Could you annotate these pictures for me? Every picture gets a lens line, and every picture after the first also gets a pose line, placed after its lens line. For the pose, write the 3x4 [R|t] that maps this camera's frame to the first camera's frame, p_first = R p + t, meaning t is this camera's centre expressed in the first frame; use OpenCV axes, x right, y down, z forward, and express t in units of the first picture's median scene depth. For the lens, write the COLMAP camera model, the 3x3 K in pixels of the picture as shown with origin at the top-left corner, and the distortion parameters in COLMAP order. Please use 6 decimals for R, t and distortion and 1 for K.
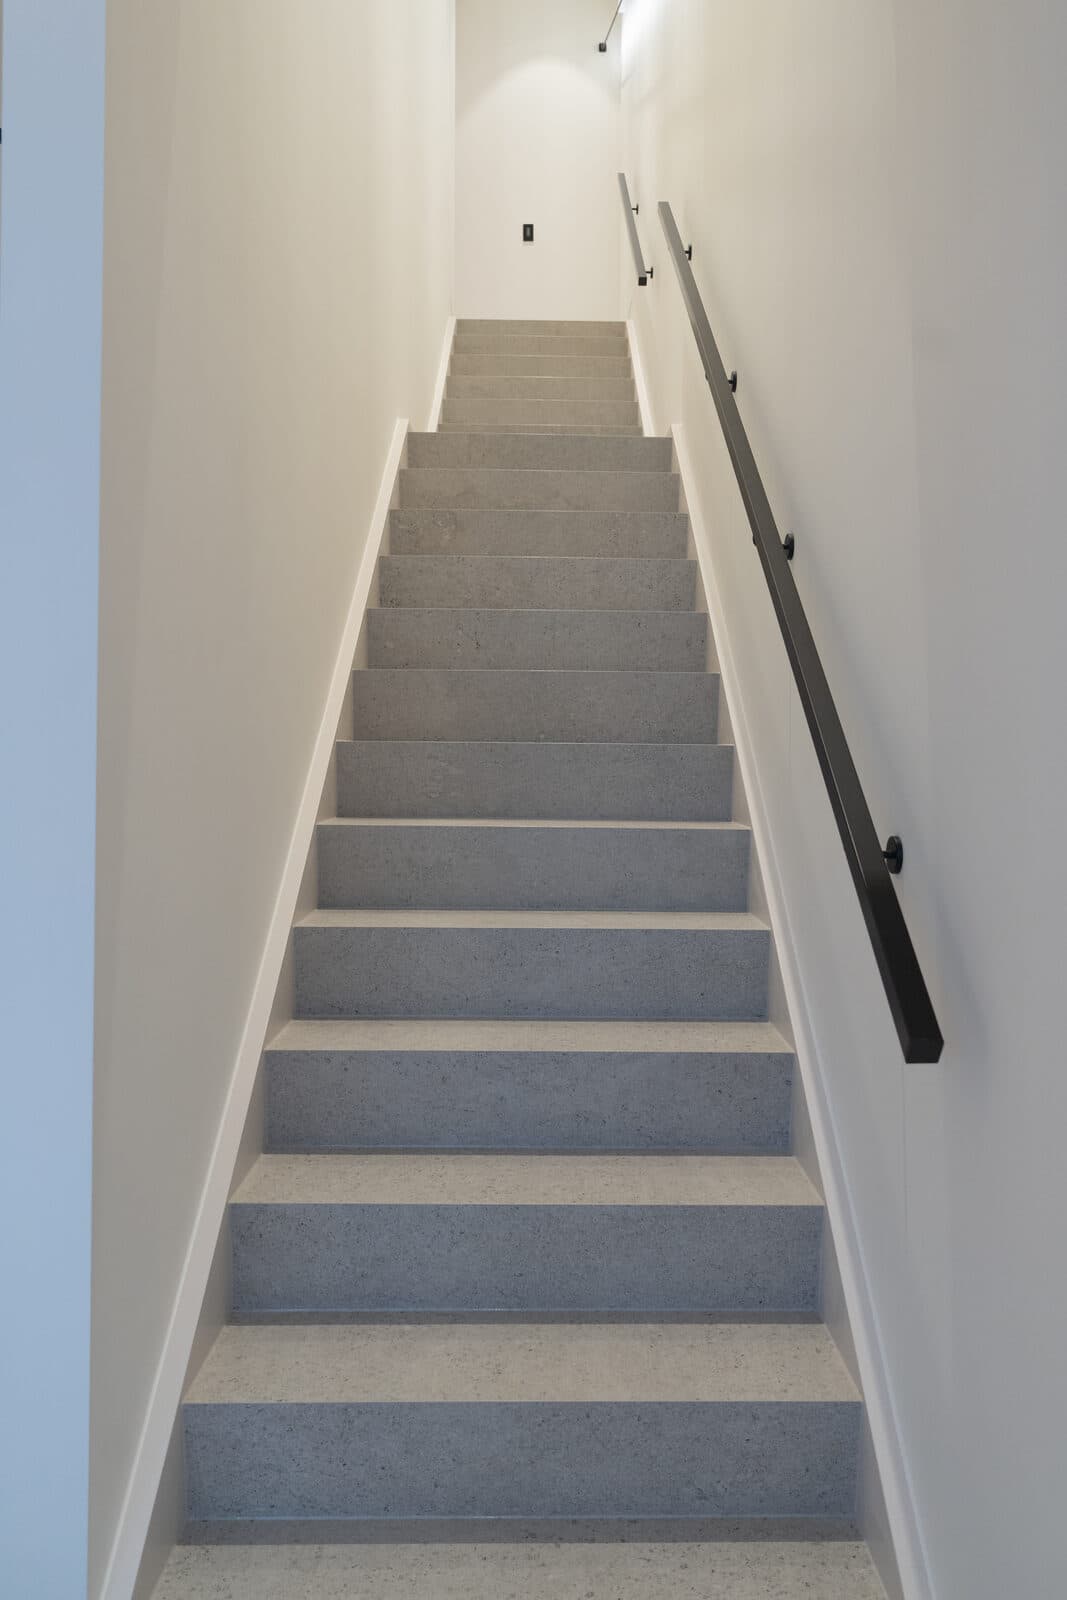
lens RADIAL K [[1682.1, 0, 603.2], [0, 1682.1, 799.6], [0, 0, 1]] dist [-0.007923, 0.000727]
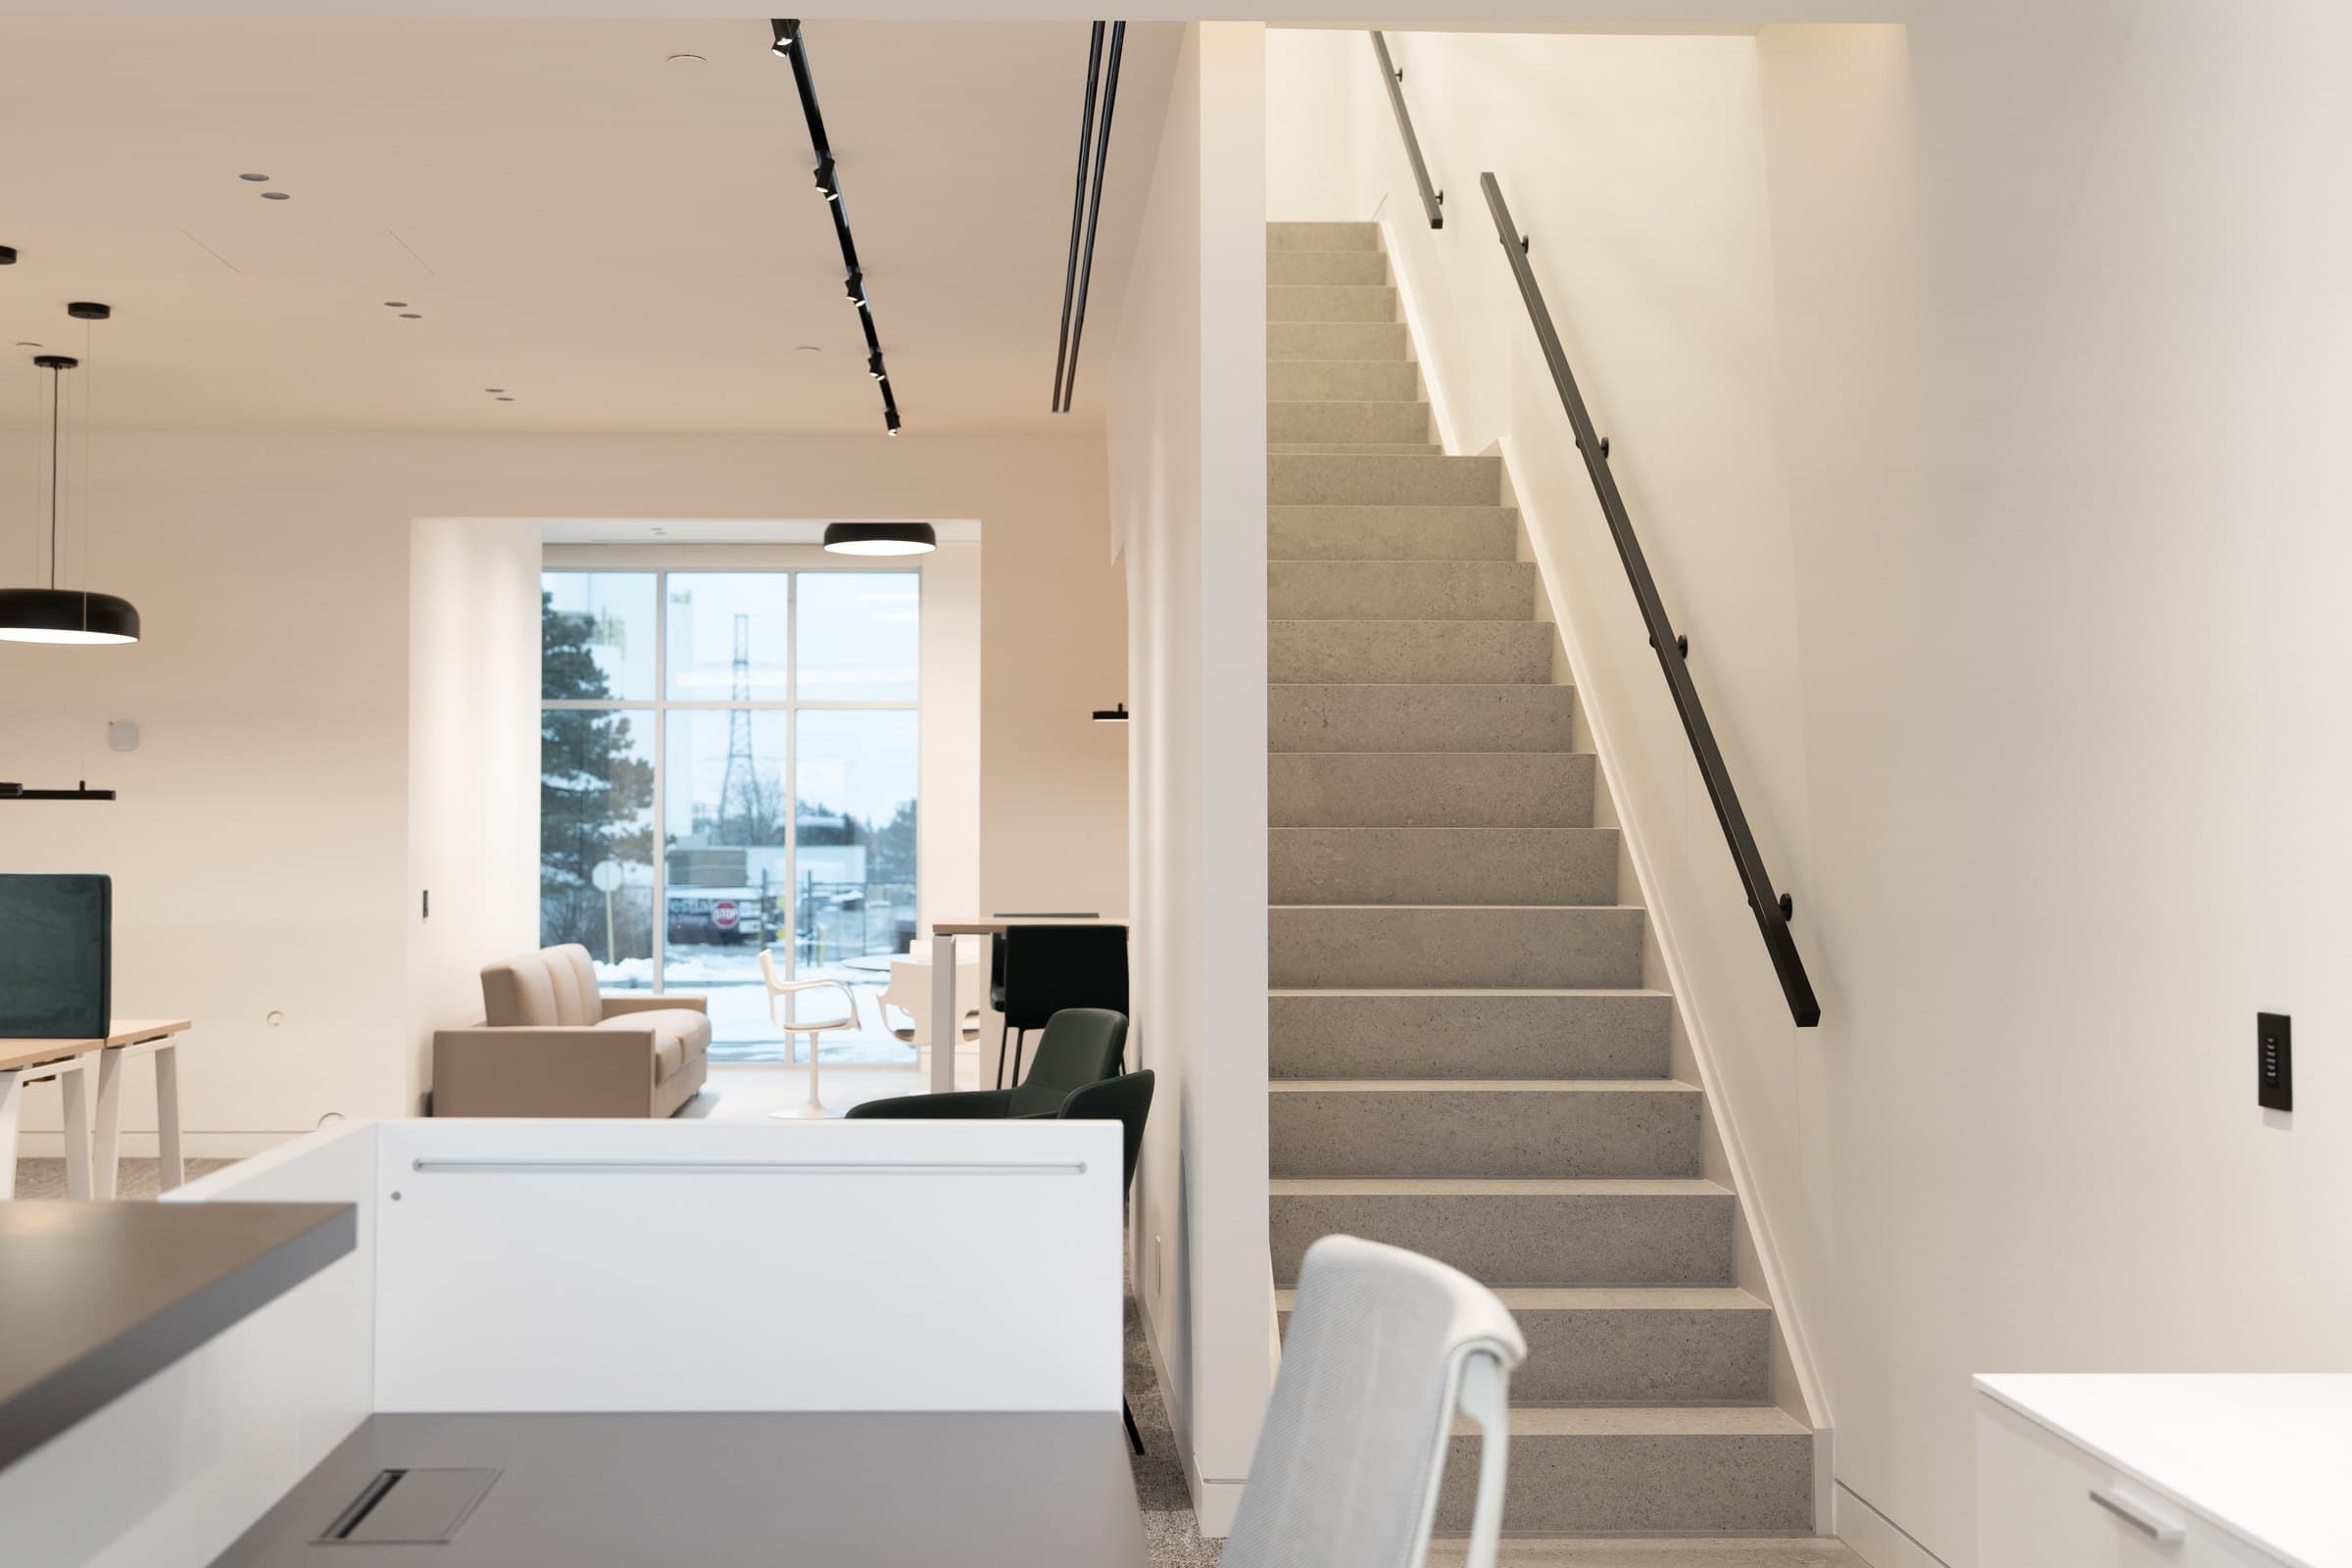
lens RADIAL K [[3533.6, 0, 1172.3], [0, 3533.6, 738.1], [0, 0, 1]] dist [0.095100, -0.010304]
pose [[0.999948, -0.009240, 0.004284, -0.237834], [0.009480, 0.998171, -0.059708, 0.044716], [-0.003725, 0.059745, 0.998207, -1.330036]]
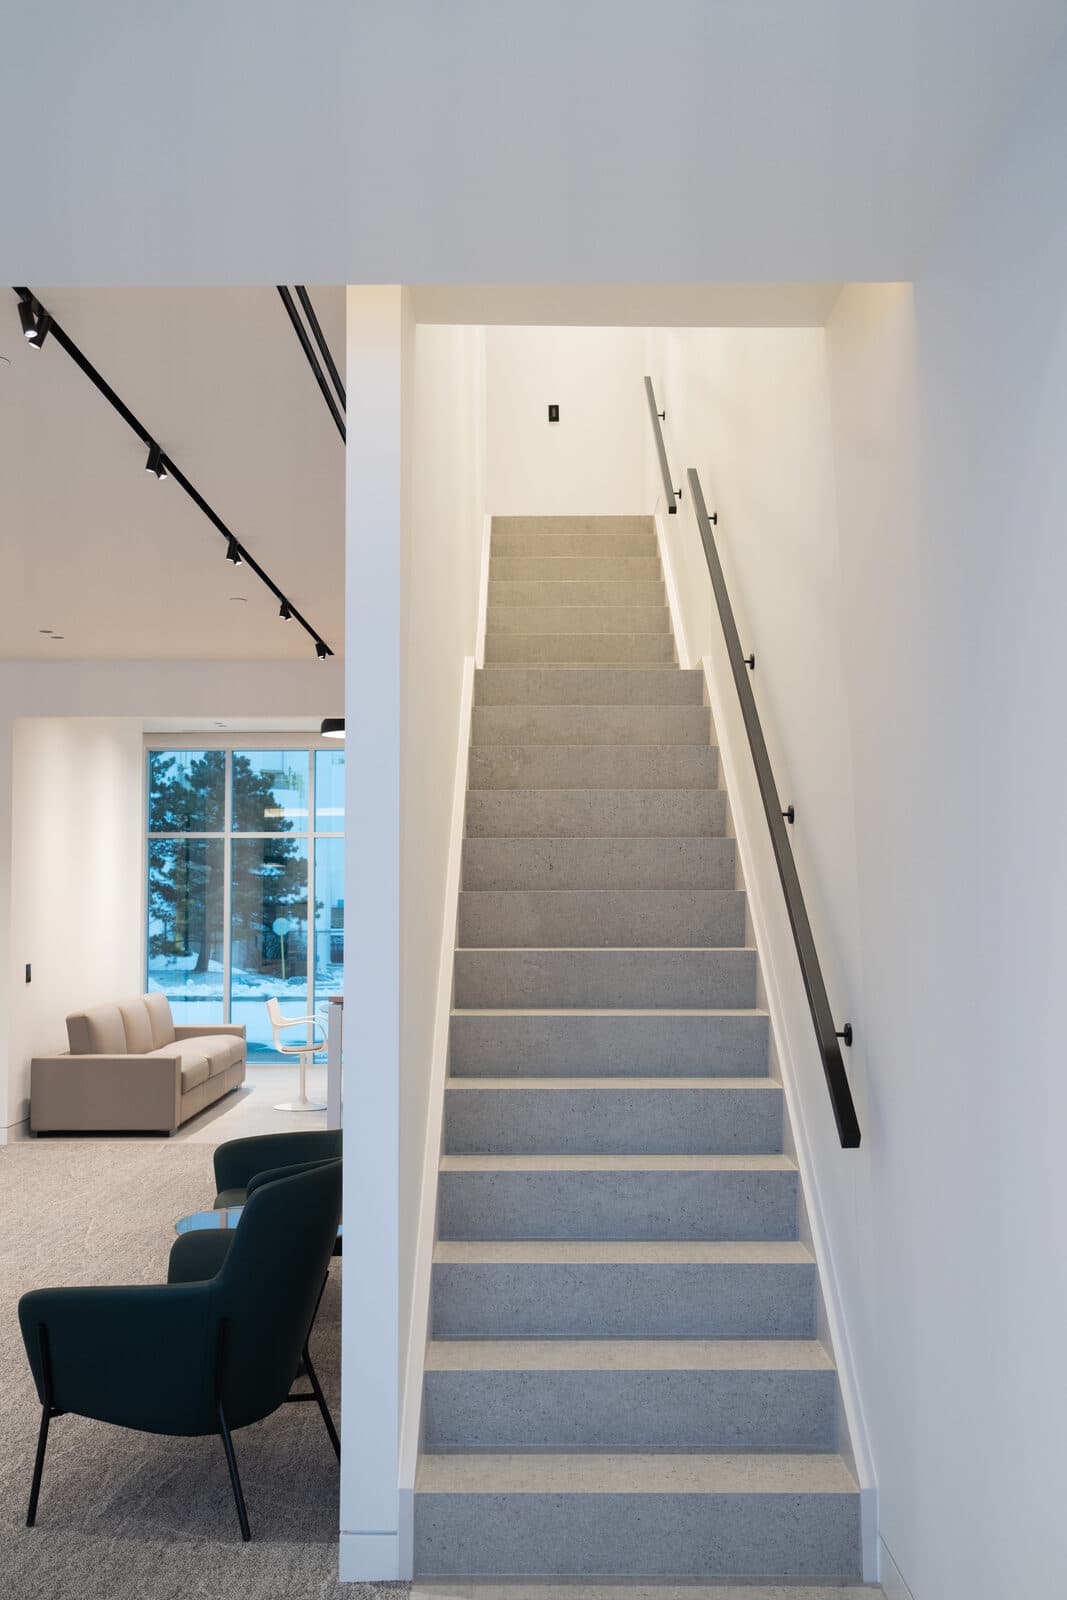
lens RADIAL K [[2061.2, 0, 533.5], [0, 2061.2, 800.0], [0, 0, 1]] dist [-0.023008, 0.336845]
pose [[0.999081, -0.014395, -0.040371, -0.035973], [0.011122, 0.996719, -0.080169, -0.026985], [0.041392, 0.079647, 0.995963, -0.745457]]
